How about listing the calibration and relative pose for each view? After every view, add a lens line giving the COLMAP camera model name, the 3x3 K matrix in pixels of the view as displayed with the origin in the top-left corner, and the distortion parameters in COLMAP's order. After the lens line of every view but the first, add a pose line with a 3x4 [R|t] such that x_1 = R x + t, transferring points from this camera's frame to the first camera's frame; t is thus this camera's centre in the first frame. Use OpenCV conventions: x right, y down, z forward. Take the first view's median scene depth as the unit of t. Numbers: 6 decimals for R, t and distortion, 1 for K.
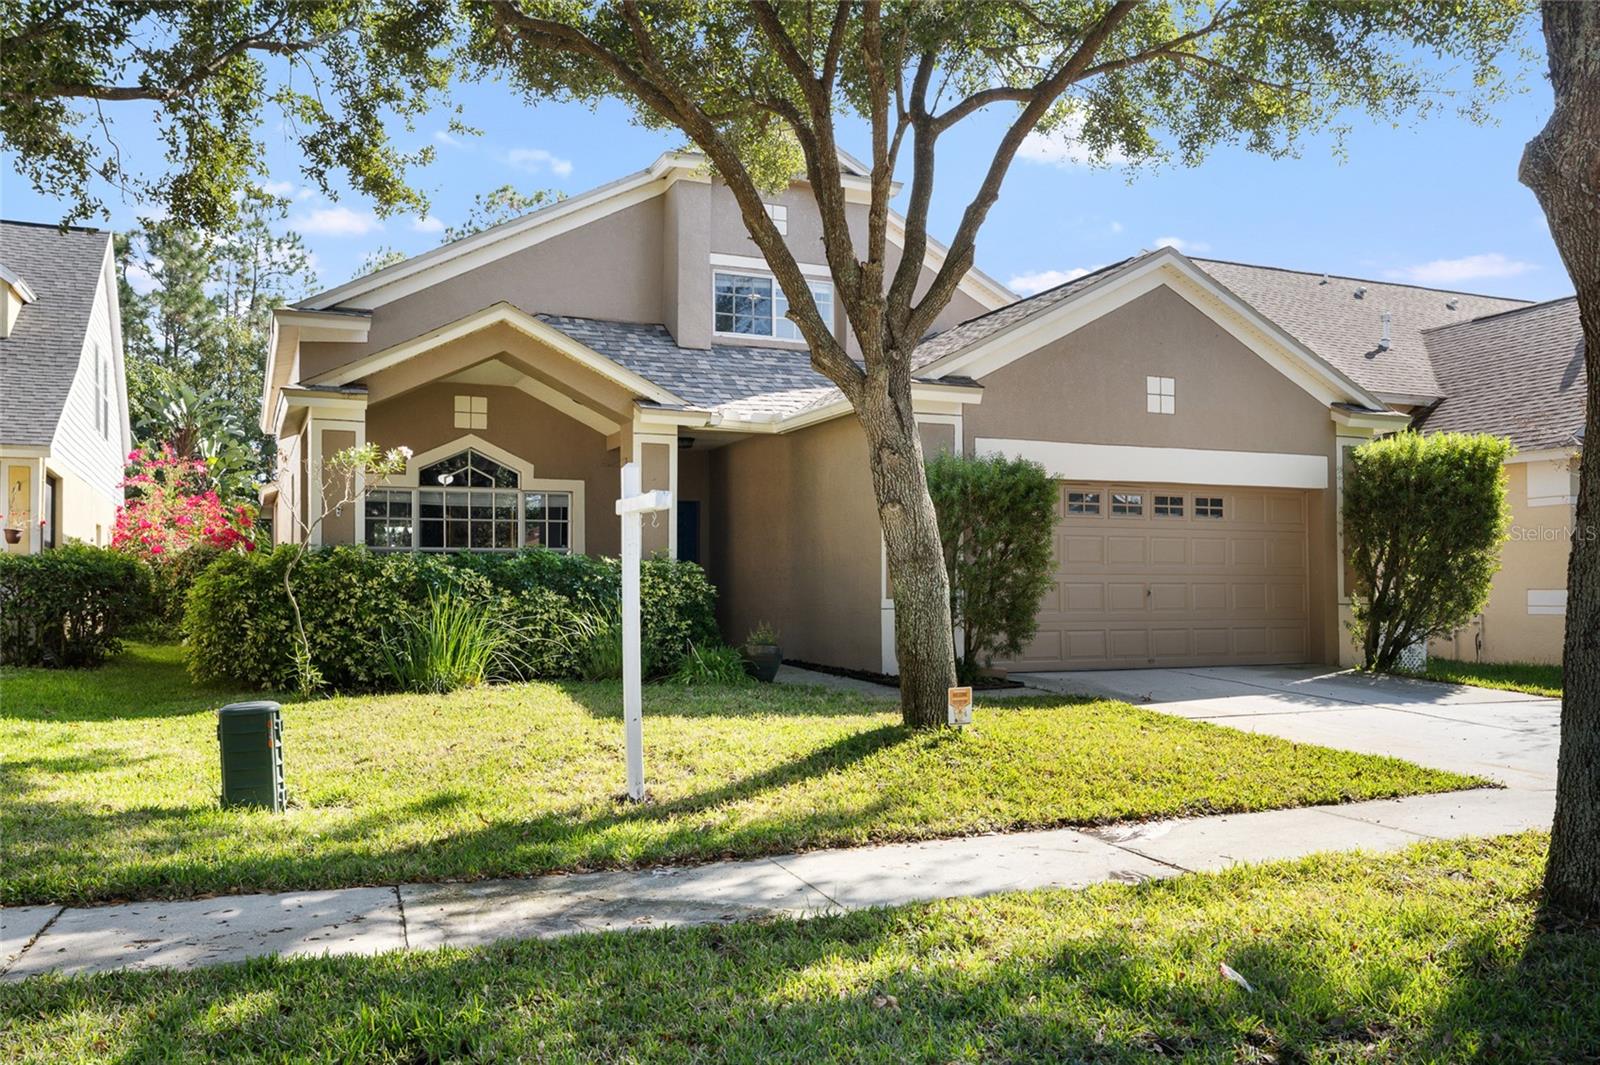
lens RADIAL K [[1286.7, 0, 798.2], [0, 1286.7, 600.3], [0, 0, 1]] dist [-0.004065, 0.000047]
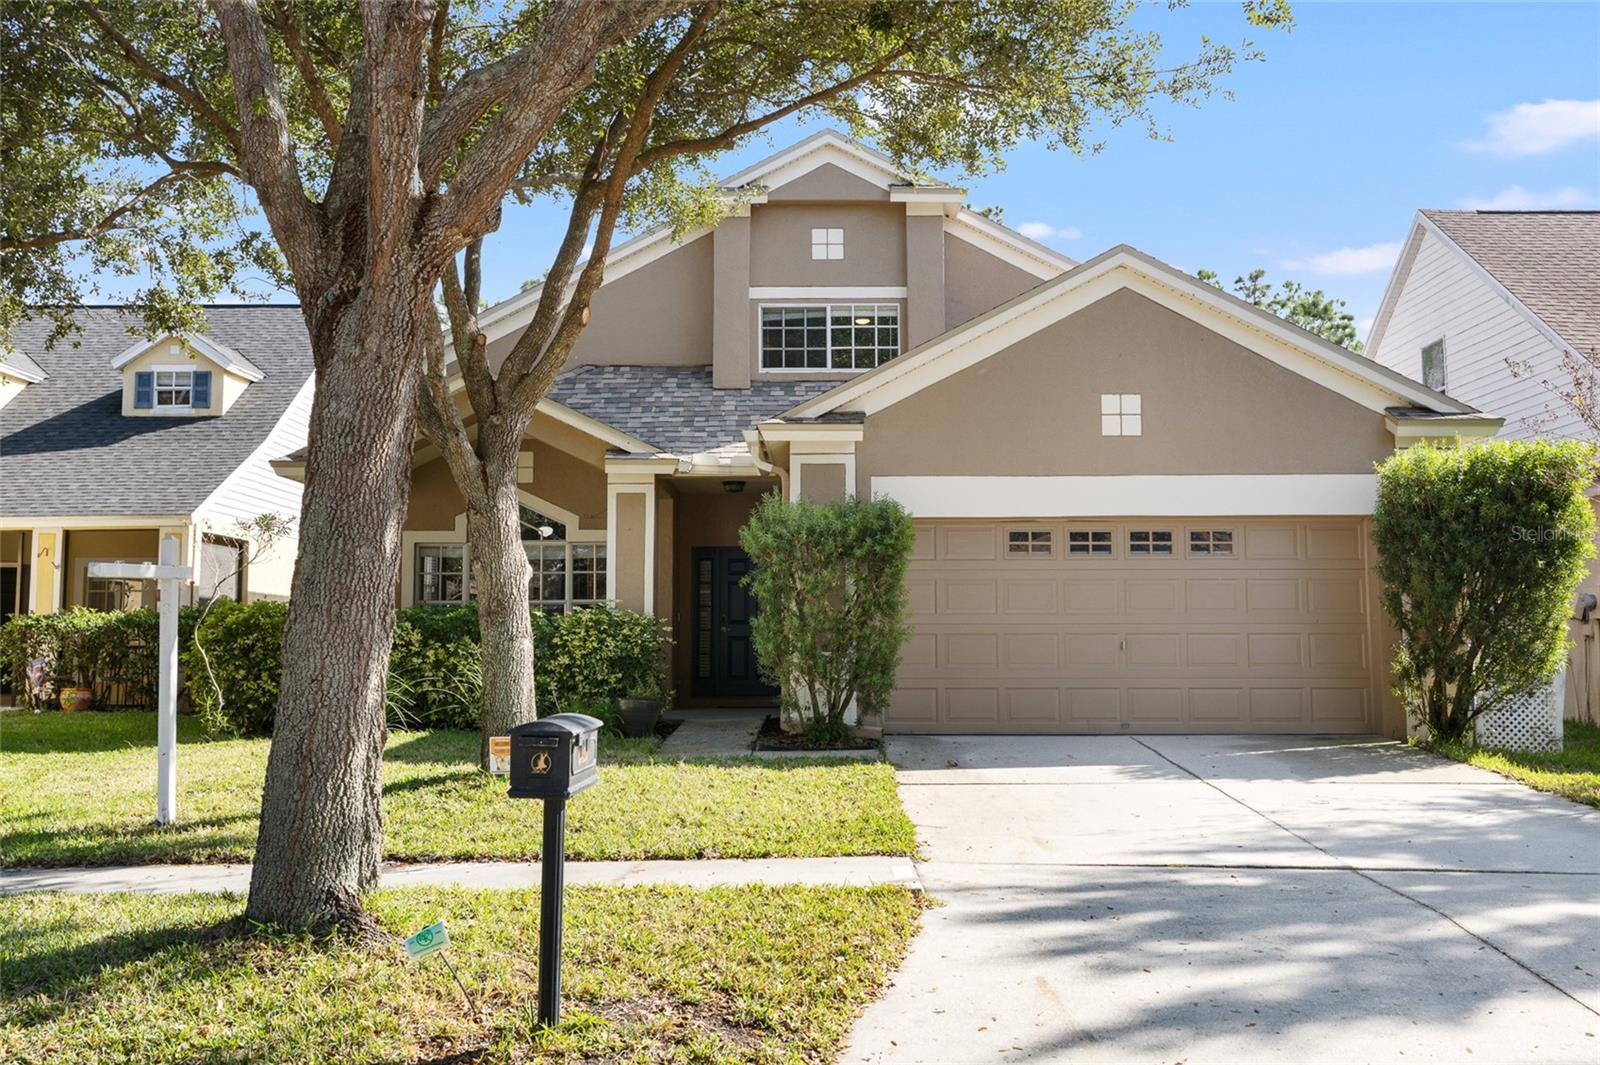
lens RADIAL K [[1583.7, 0, 802.9], [0, 1583.7, 526.4], [0, 0, 1]] dist [0.003637, 0.000000]
pose [[0.912616, -0.030838, -0.407652, 0.504942], [-0.001891, 0.996822, -0.079641, -0.000225], [0.408813, 0.073452, 0.909658, -0.045544]]
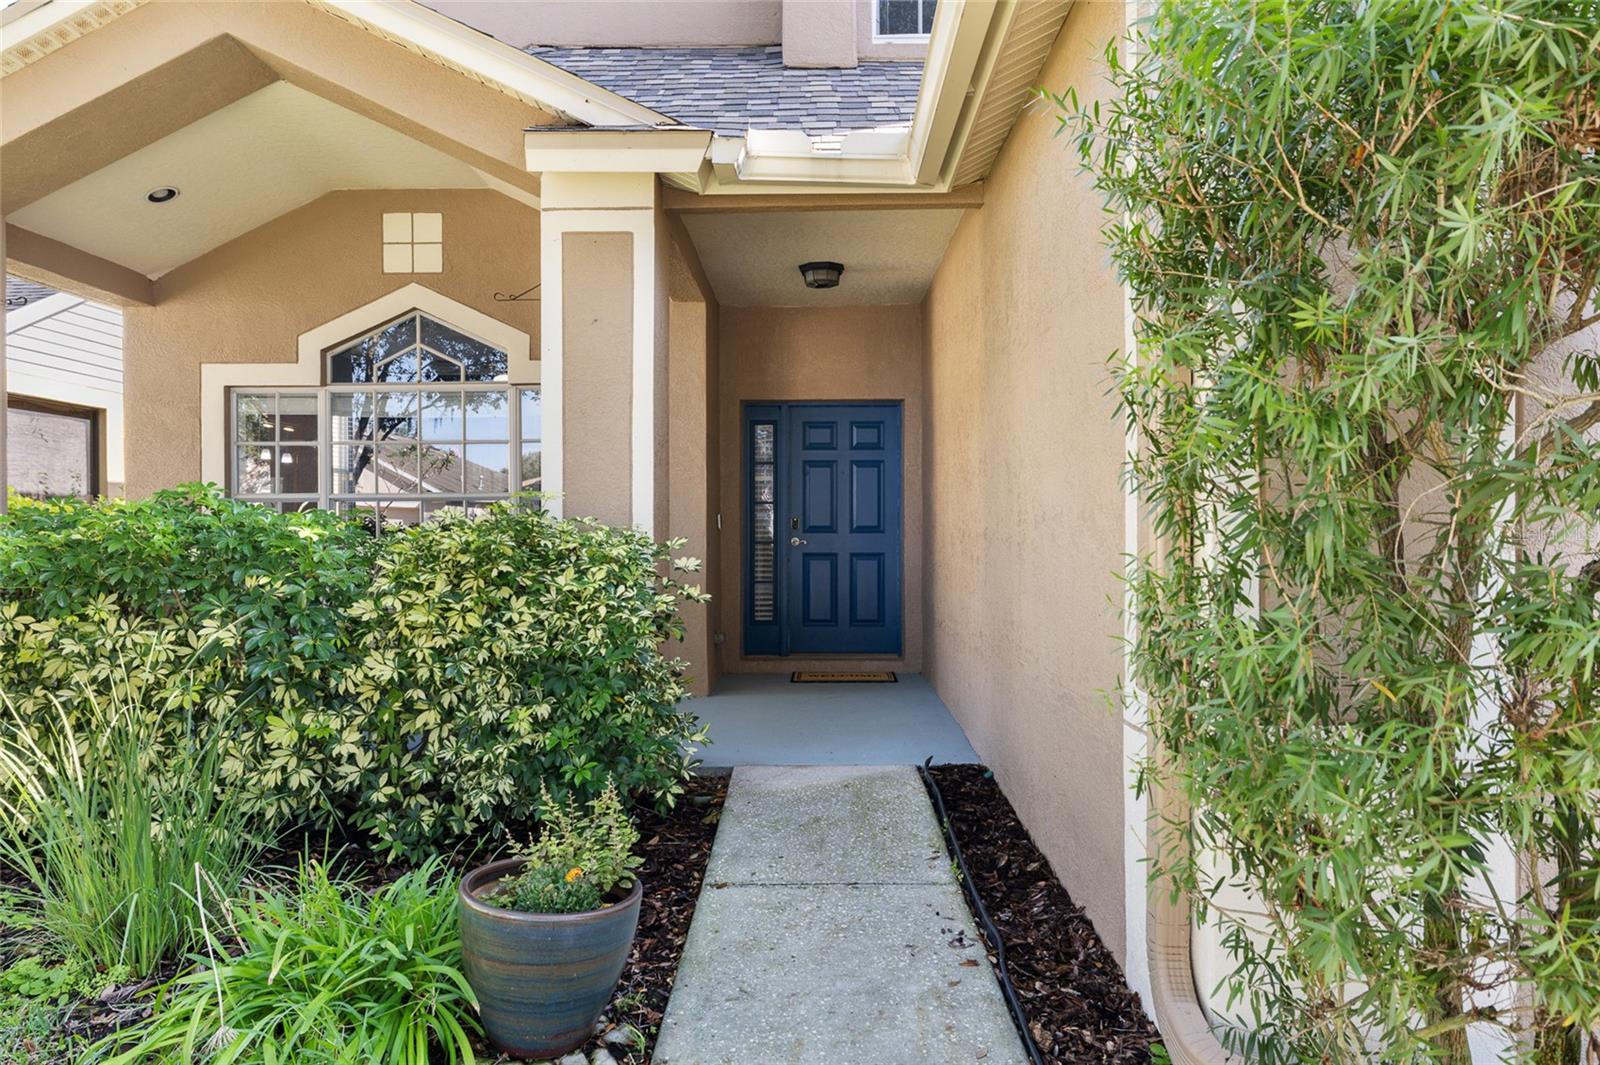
lens RADIAL K [[1059.1, 0, 802.3], [0, 1059.1, 534.0], [0, 0, 1]] dist [0.005755, 0.000166]
pose [[0.910771, 0.001904, -0.412908, 0.086283], [0.000444, 0.999984, 0.005590, -0.028803], [0.412912, -0.005275, 0.910756, 0.727455]]
